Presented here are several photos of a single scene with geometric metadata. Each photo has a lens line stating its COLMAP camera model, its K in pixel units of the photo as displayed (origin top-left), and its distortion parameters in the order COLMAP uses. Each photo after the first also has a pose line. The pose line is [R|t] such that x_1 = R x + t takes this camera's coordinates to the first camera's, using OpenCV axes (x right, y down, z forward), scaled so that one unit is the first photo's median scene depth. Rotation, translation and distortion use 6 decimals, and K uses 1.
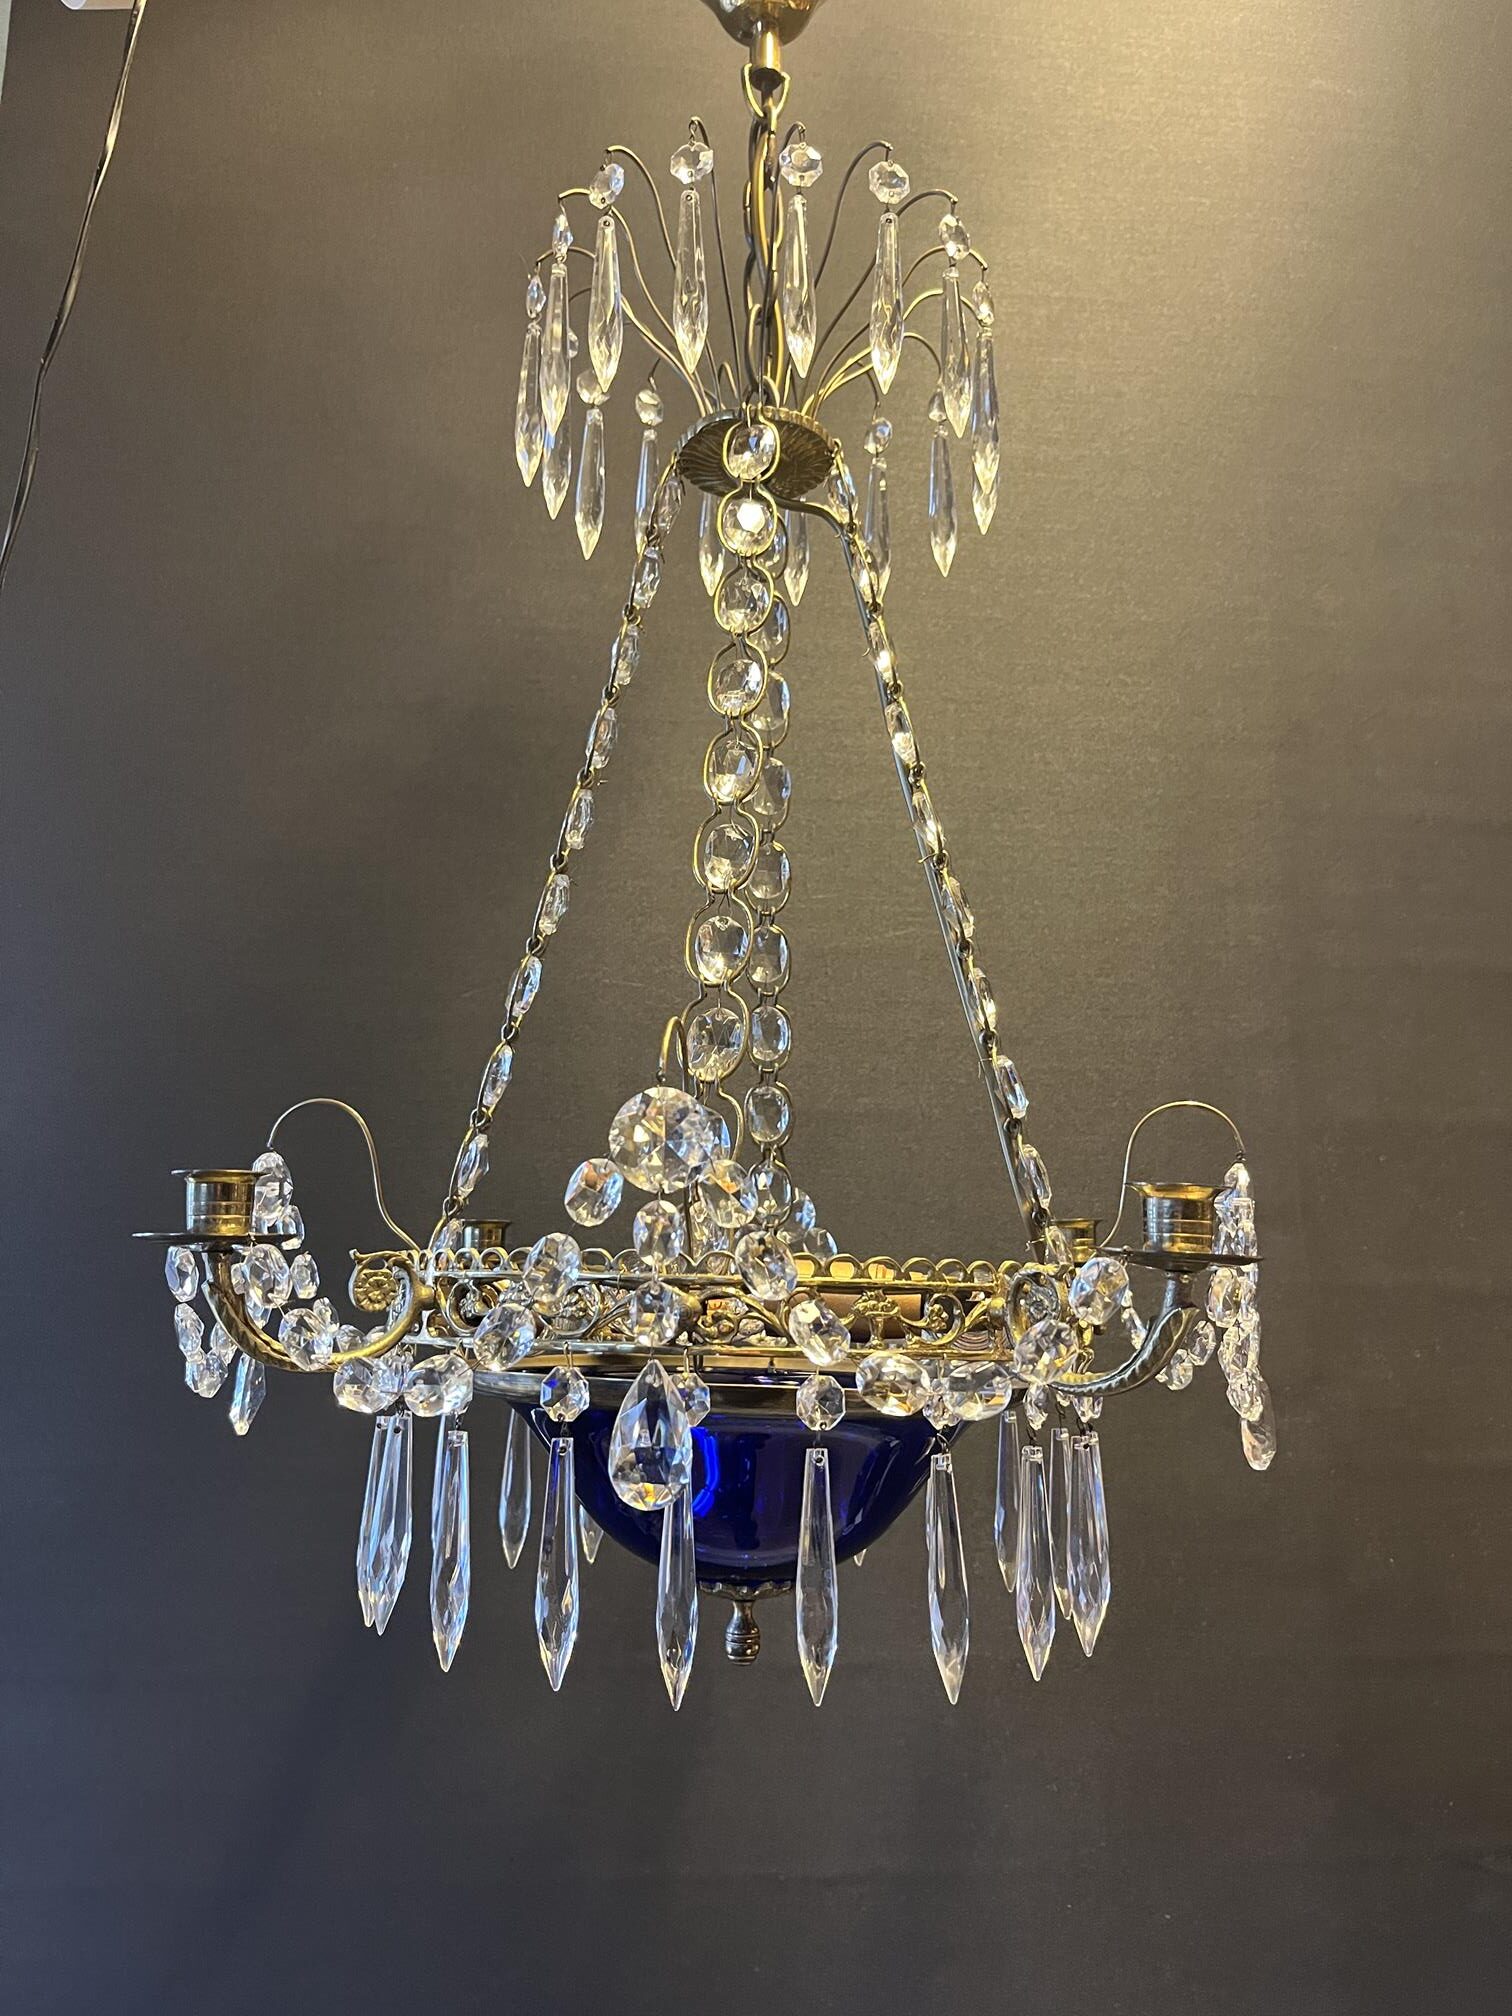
lens RADIAL K [[1582.1, 0, 755.0], [0, 1582.1, 992.6], [0, 0, 1]] dist [0.047732, -0.076089]
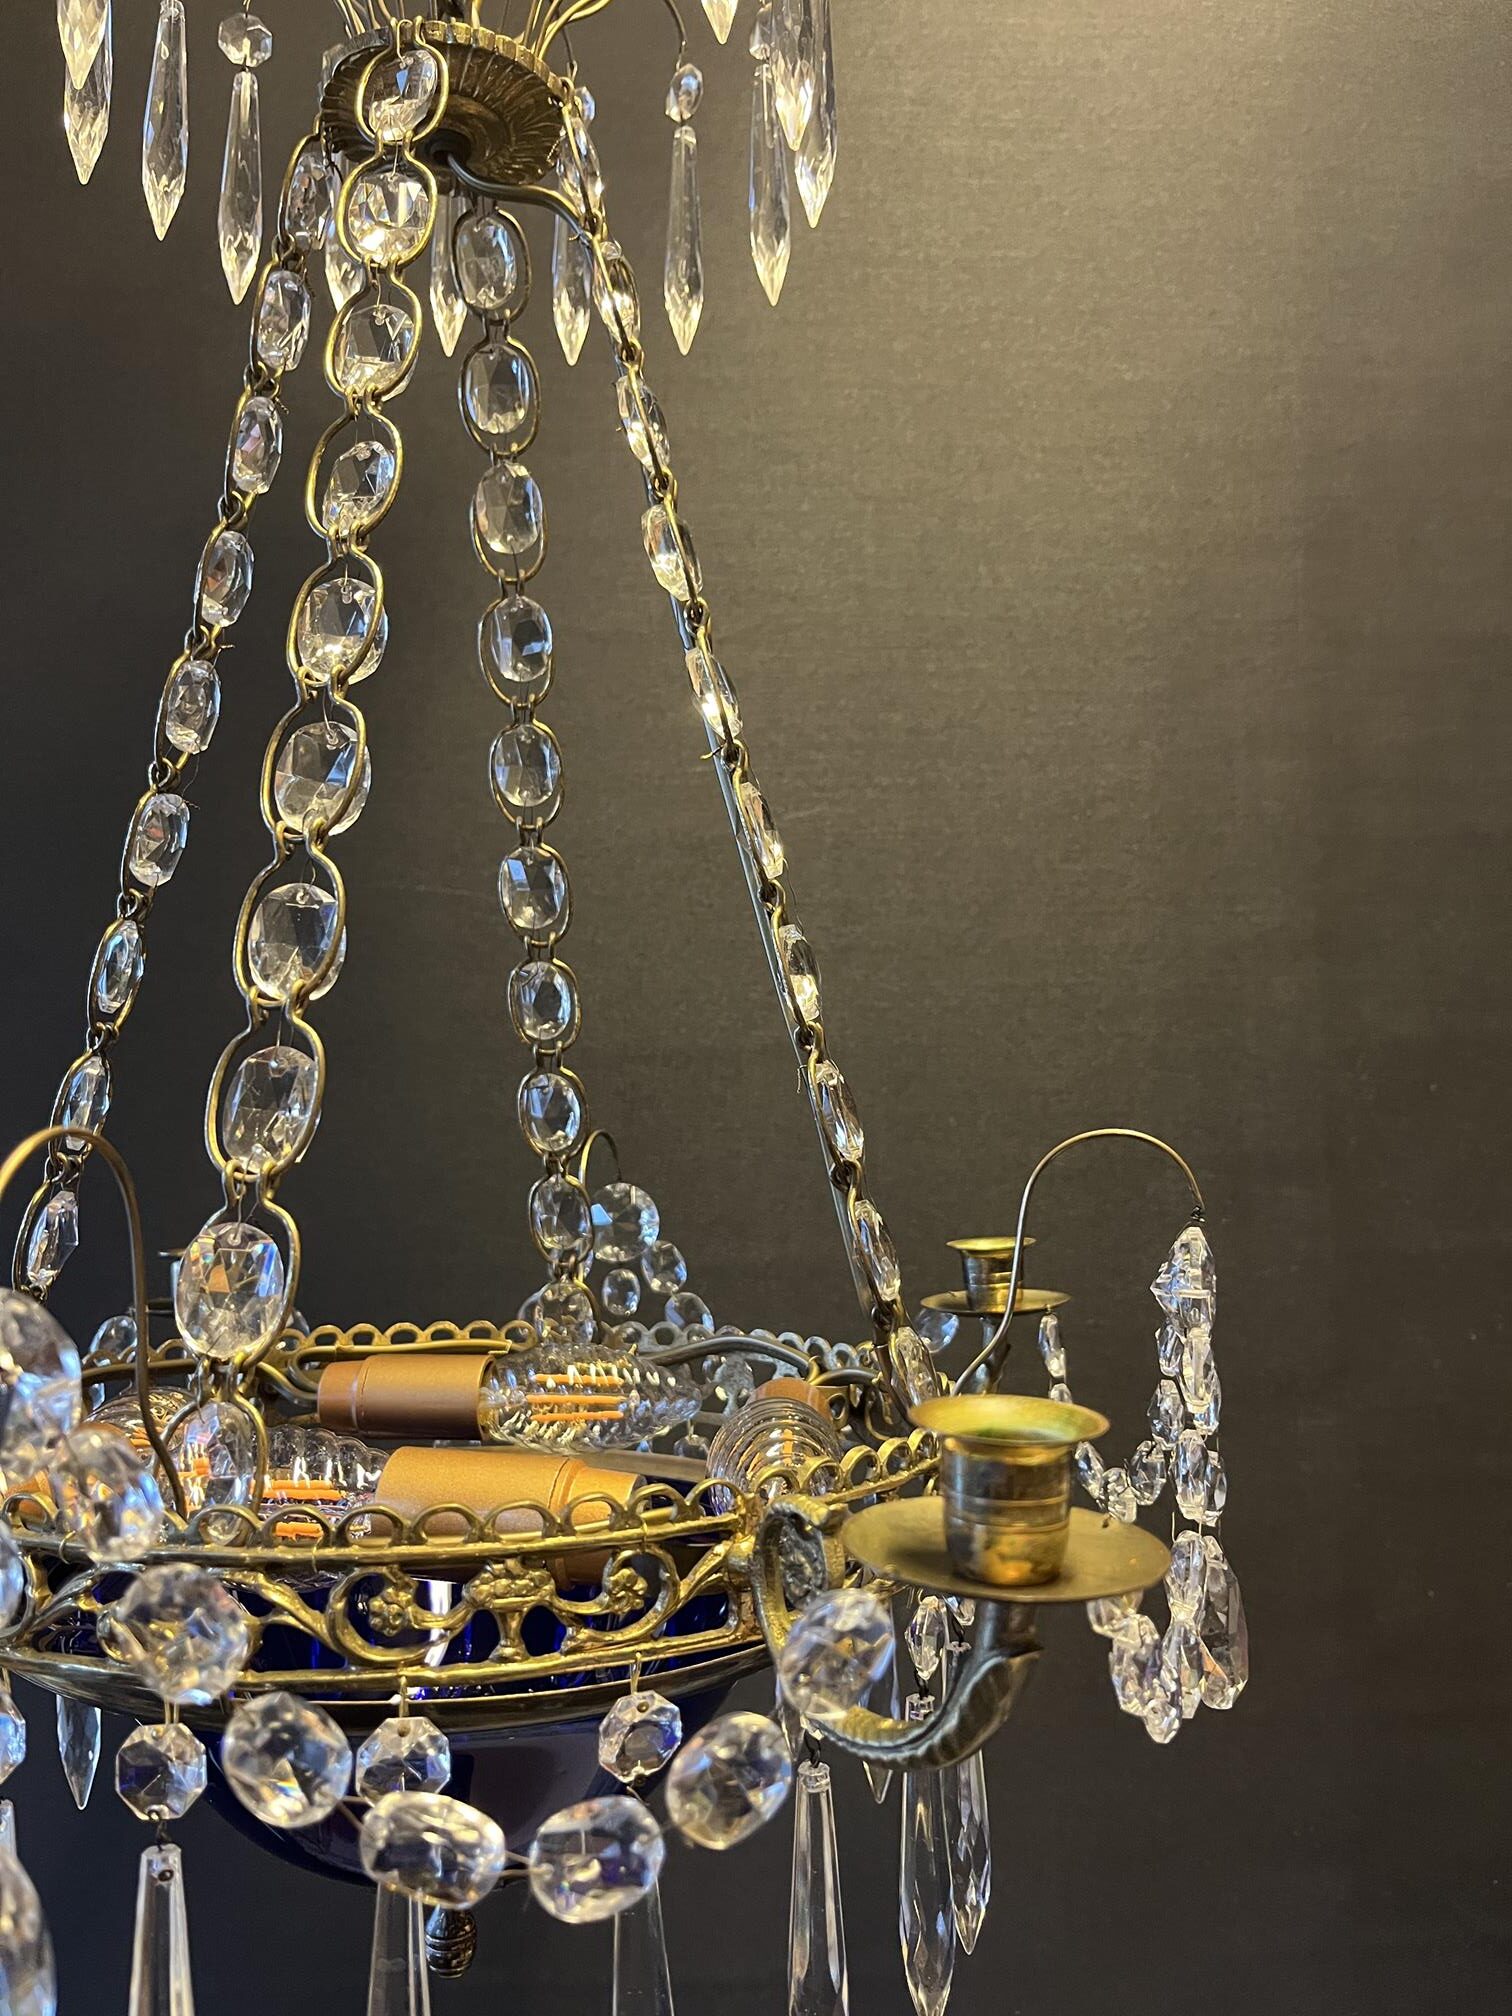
lens RADIAL K [[1582.1, 0, 745.5], [0, 1582.1, 1002.8], [0, 0, 1]] dist [0.047732, -0.076089]
pose [[0.998802, -0.023862, -0.042726, 0.091415], [0.028826, 0.992401, 0.119625, -0.038054], [0.039547, -0.120713, 0.991899, 0.216706]]
